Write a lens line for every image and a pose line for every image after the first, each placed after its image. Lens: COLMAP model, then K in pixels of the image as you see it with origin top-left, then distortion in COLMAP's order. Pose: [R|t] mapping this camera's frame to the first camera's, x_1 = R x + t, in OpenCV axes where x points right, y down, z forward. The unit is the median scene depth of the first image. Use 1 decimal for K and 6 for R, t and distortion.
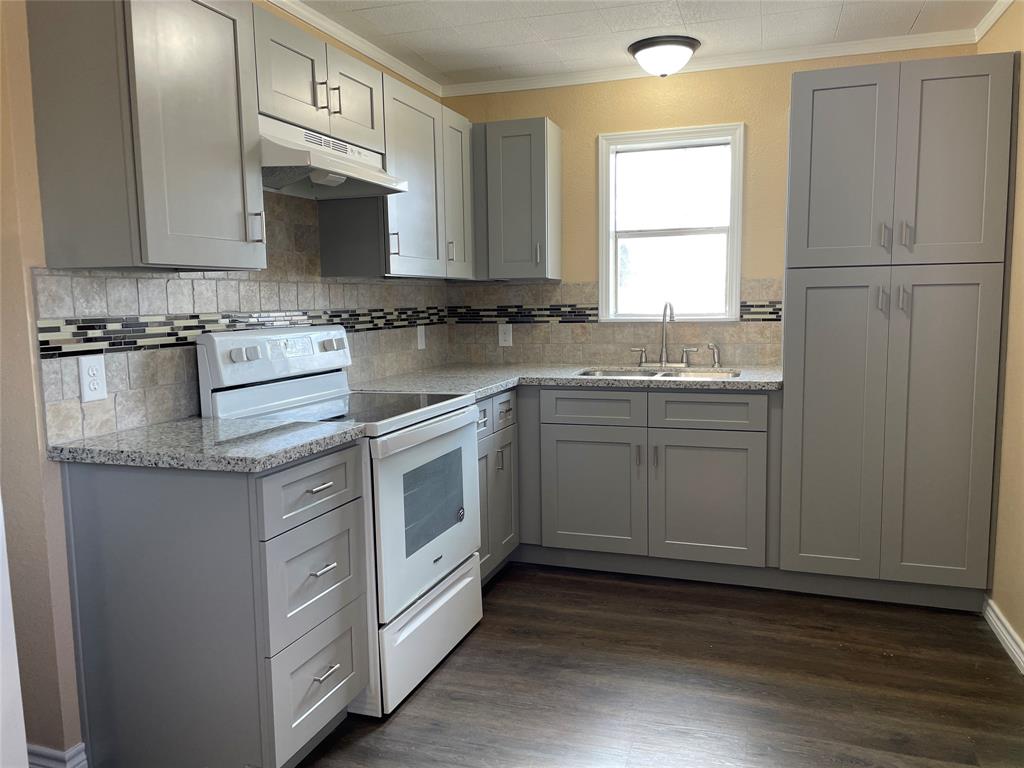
lens RADIAL K [[776.1, 0, 514.7], [0, 776.1, 391.5], [0, 0, 1]] dist [0.021590, -0.014742]
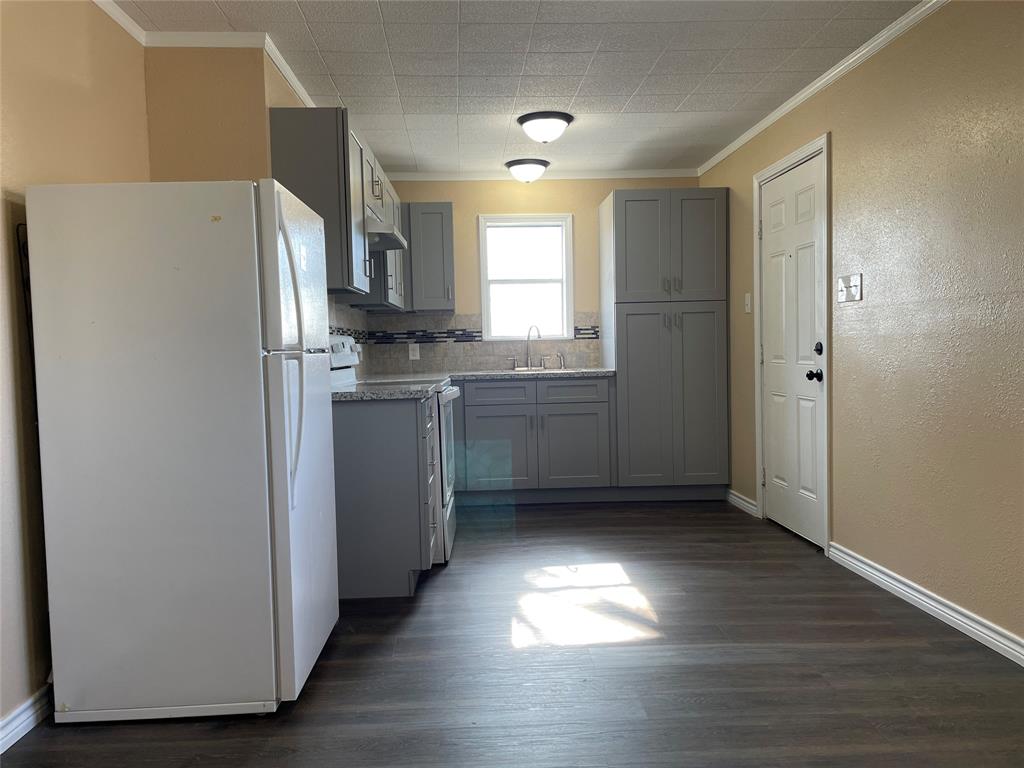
lens RADIAL K [[776.1, 0, 510.9], [0, 776.1, 381.1], [0, 0, 1]] dist [0.021590, -0.014742]
pose [[0.932252, -0.021732, 0.361157, -0.384730], [0.051834, 0.995920, -0.073873, 0.099776], [-0.358078, 0.087588, 0.929575, -0.379829]]
